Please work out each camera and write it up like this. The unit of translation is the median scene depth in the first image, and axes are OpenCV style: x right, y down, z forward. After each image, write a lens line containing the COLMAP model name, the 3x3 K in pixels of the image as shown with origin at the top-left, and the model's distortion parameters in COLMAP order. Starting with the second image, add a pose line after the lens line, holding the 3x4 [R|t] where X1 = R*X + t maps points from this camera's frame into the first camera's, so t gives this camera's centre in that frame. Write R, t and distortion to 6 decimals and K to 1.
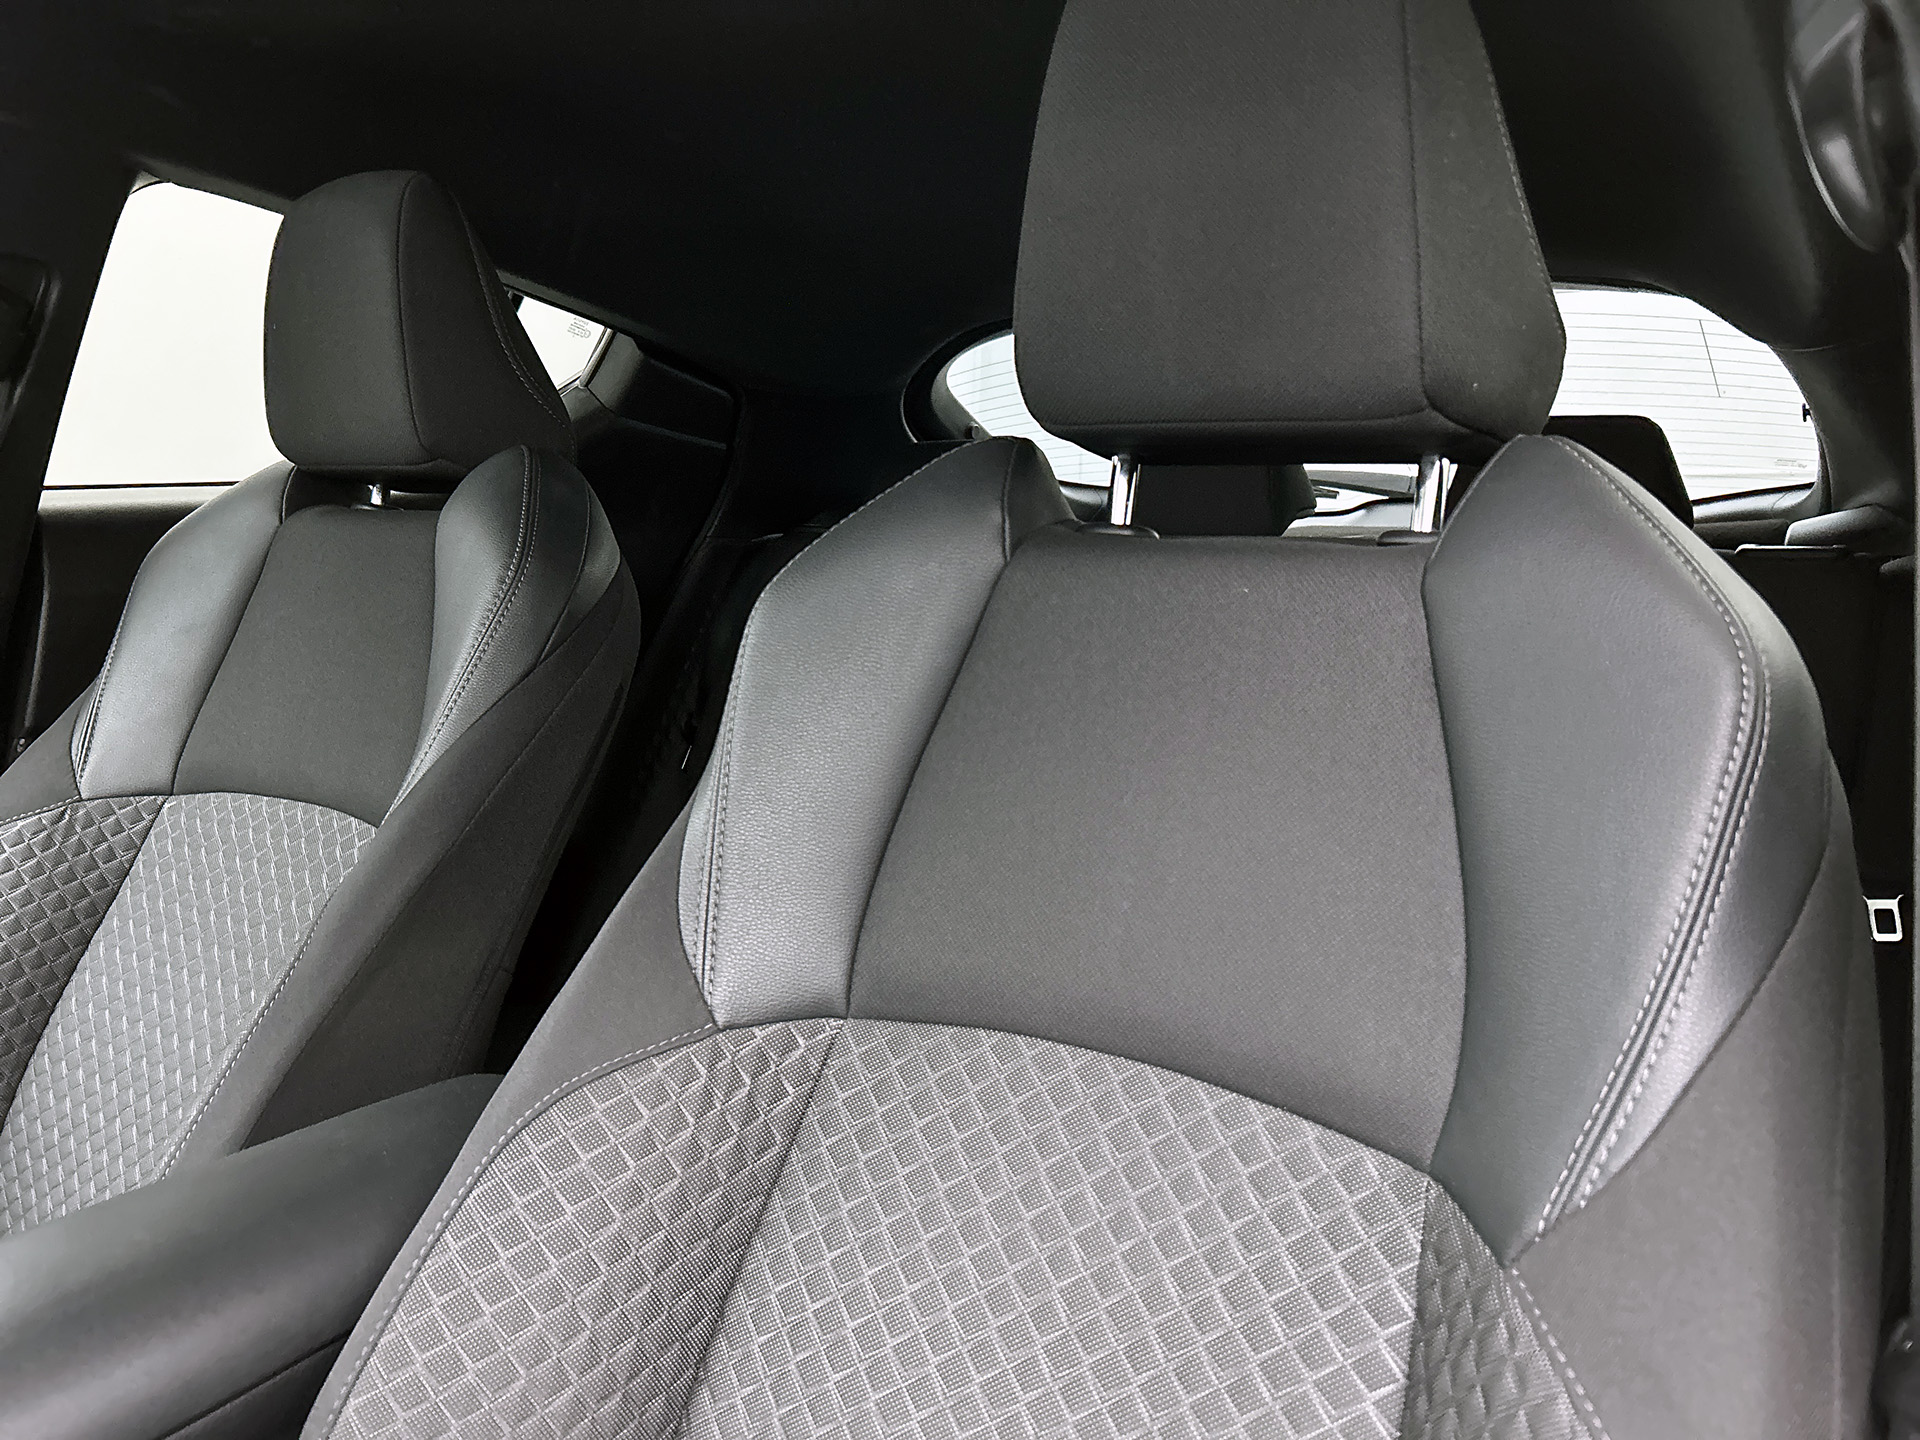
lens RADIAL K [[1468.4, 0, 951.2], [0, 1468.4, 706.0], [0, 0, 1]] dist [0.063510, -0.053673]
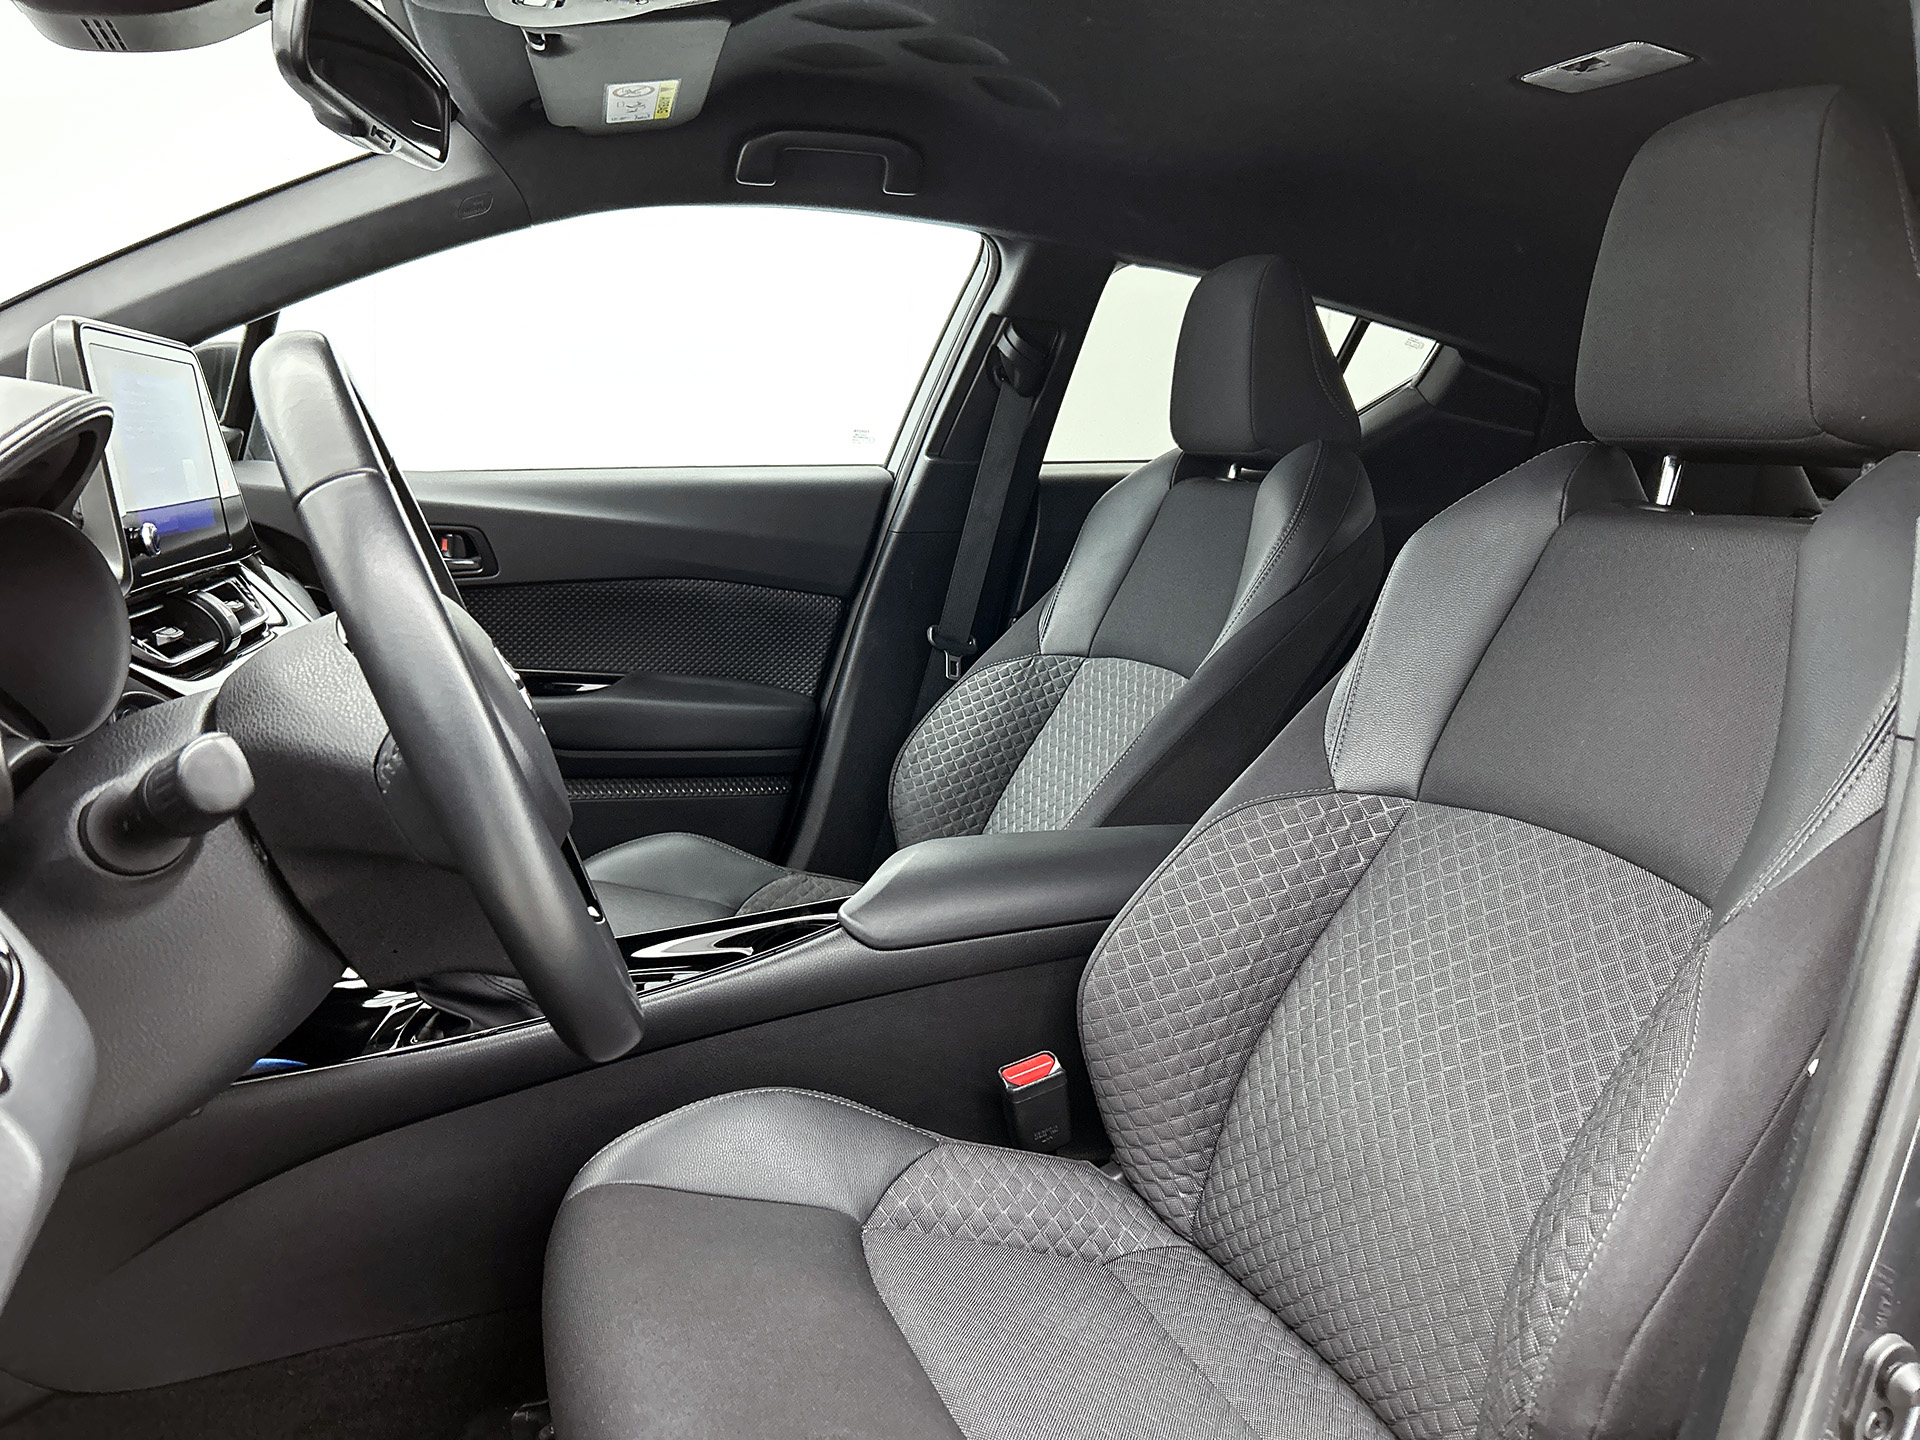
lens RADIAL K [[1468.4, 0, 951.2], [0, 1468.4, 706.0], [0, 0, 1]] dist [0.063510, -0.053673]
pose [[0.820240, 0.116848, -0.559957, 0.262394], [-0.107383, 0.992964, 0.049907, 0.052264], [0.561849, 0.019194, 0.827017, -0.413523]]
